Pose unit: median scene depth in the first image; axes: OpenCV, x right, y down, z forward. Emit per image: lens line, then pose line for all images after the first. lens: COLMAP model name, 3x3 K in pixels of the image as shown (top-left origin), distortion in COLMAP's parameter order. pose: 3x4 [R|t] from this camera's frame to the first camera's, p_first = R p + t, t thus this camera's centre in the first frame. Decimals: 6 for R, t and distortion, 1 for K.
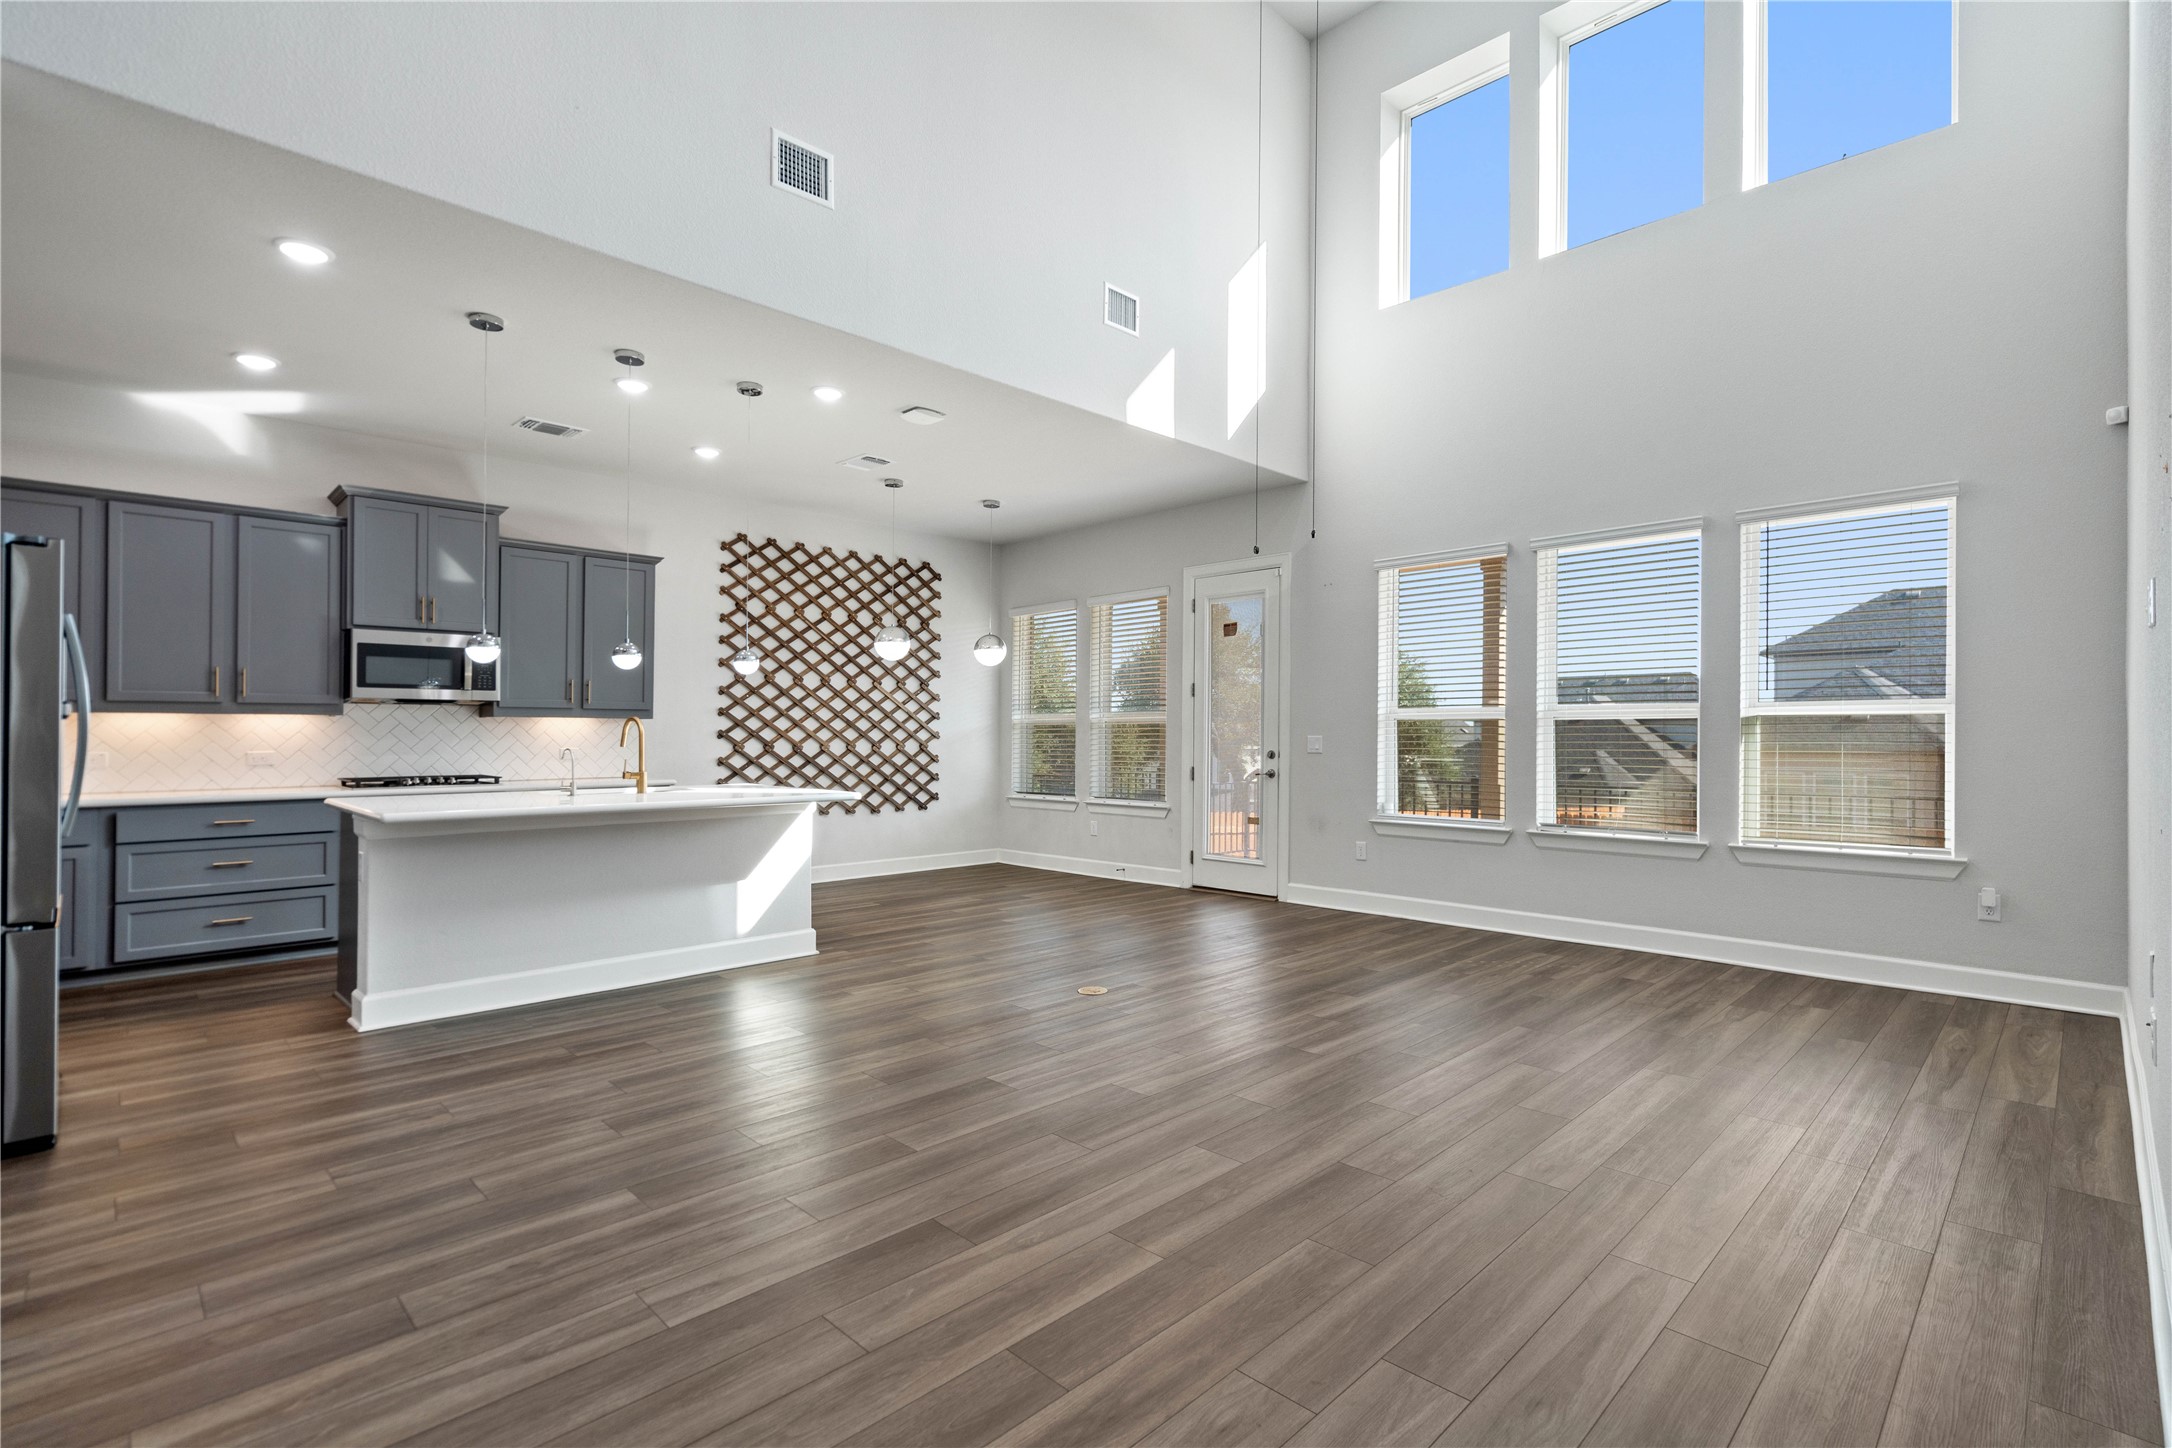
lens RADIAL K [[1010.1, 0, 1097.1], [0, 1010.1, 708.7], [0, 0, 1]] dist [0.003972, 0.000867]
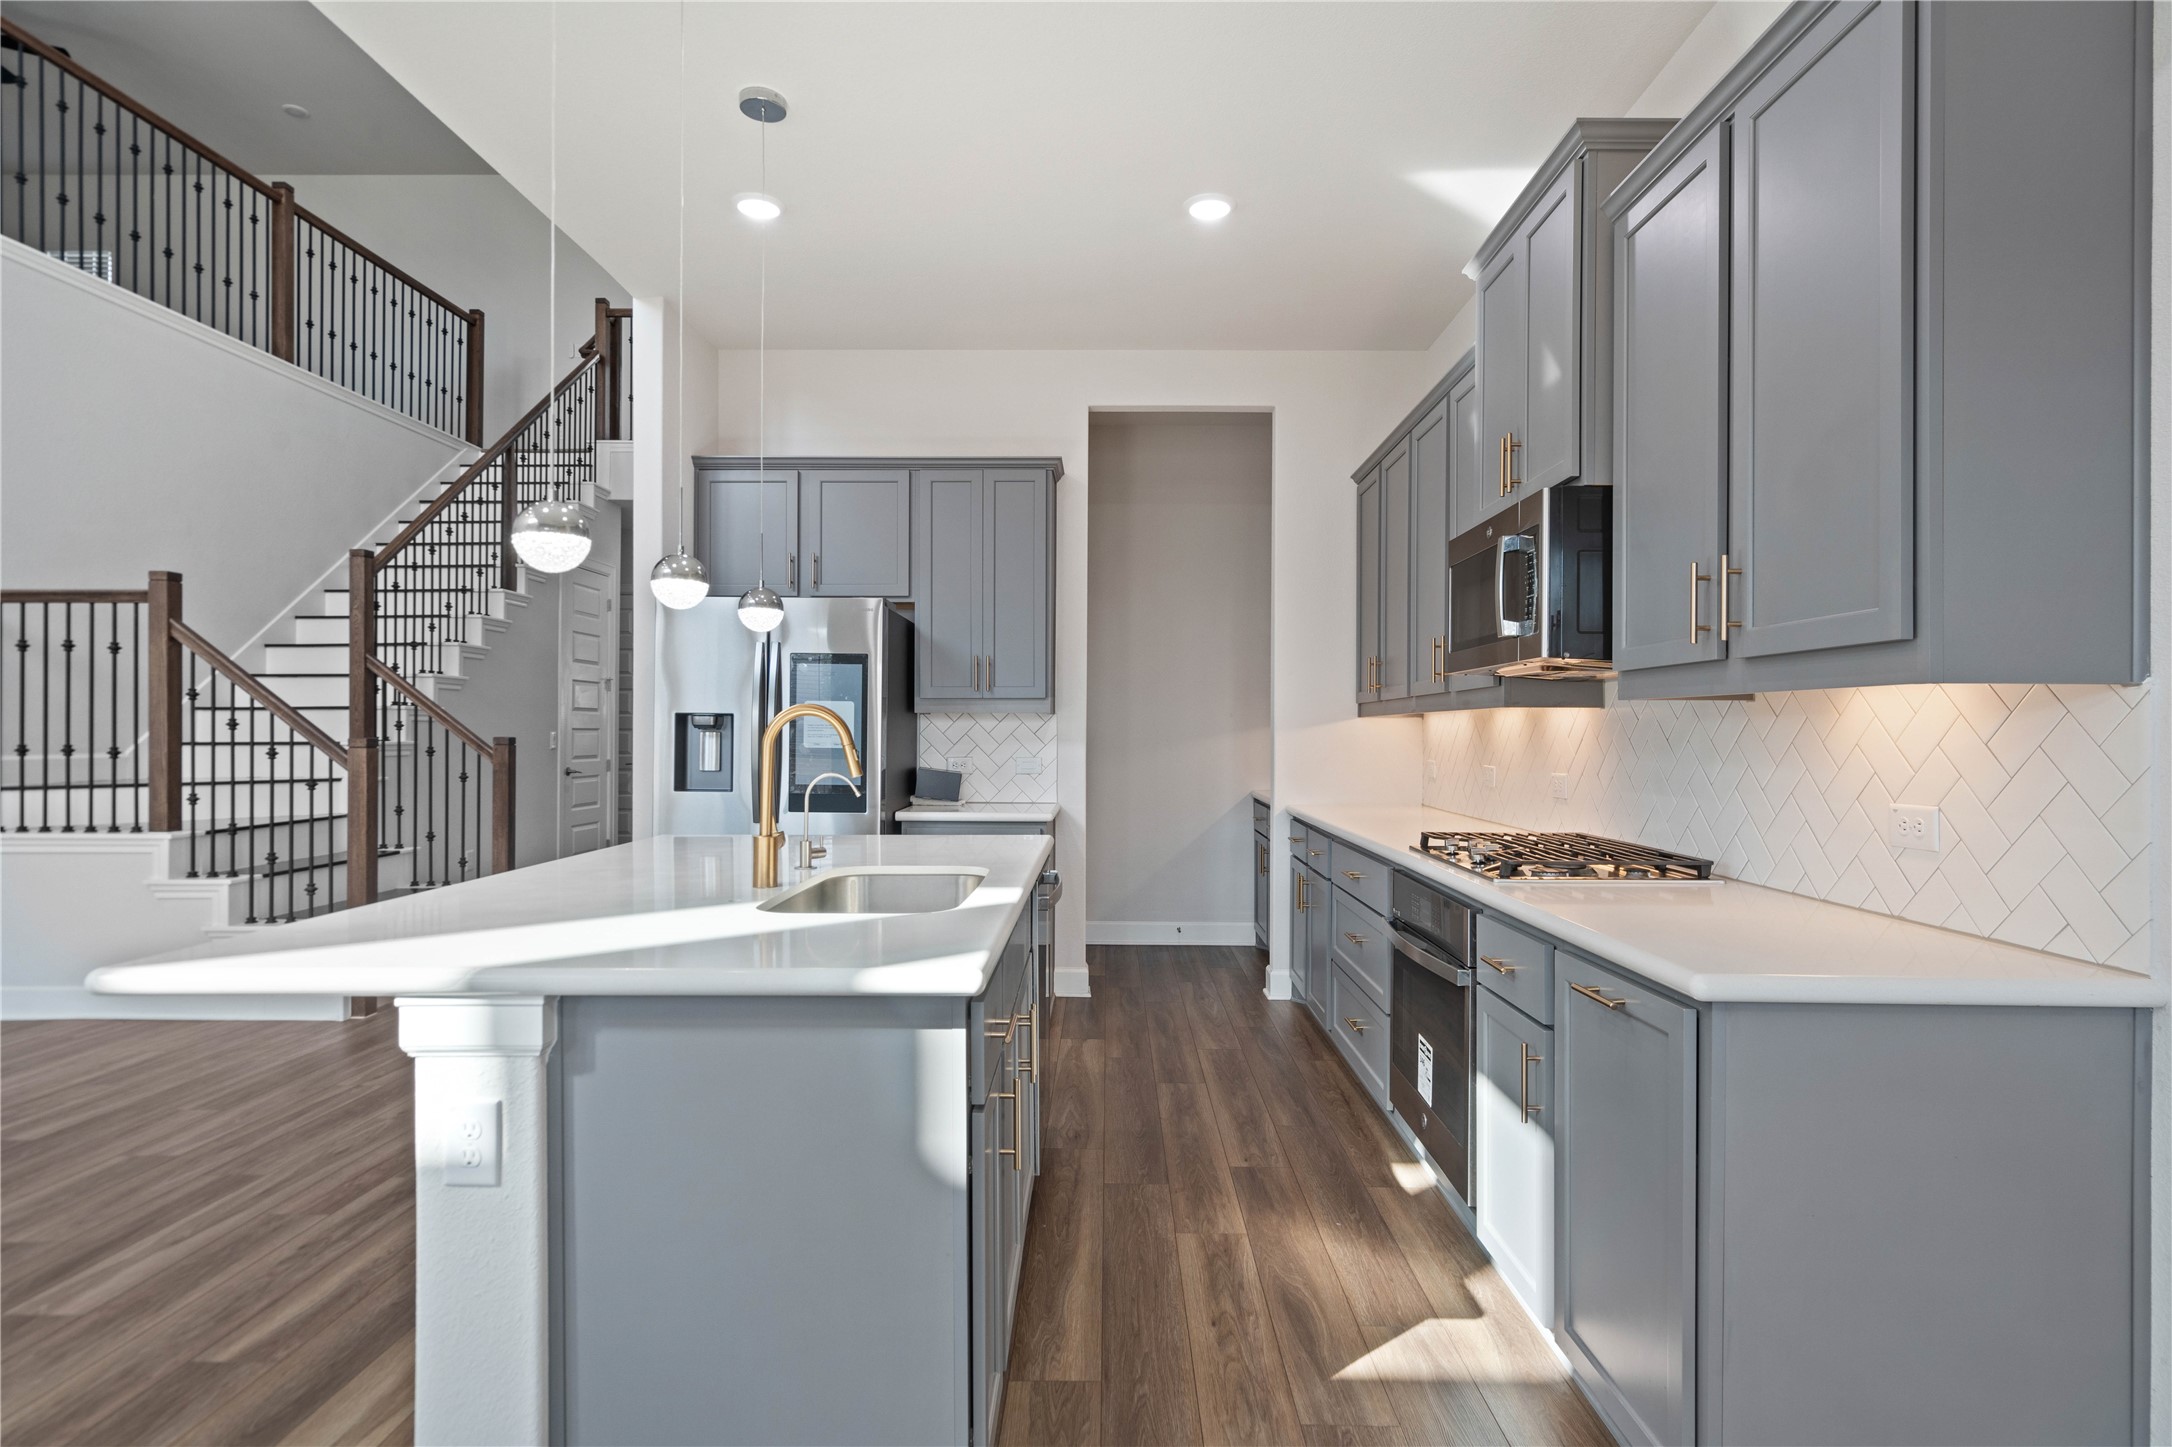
lens RADIAL K [[1140.1, 0, 1091.5], [0, 1140.1, 725.9], [0, 0, 1]] dist [0.004595, 0.002035]
pose [[-0.718969, -0.003822, -0.695032, -0.144236], [0.015909, 0.999632, -0.021954, 0.018962], [0.694860, -0.026841, -0.718644, 0.950706]]
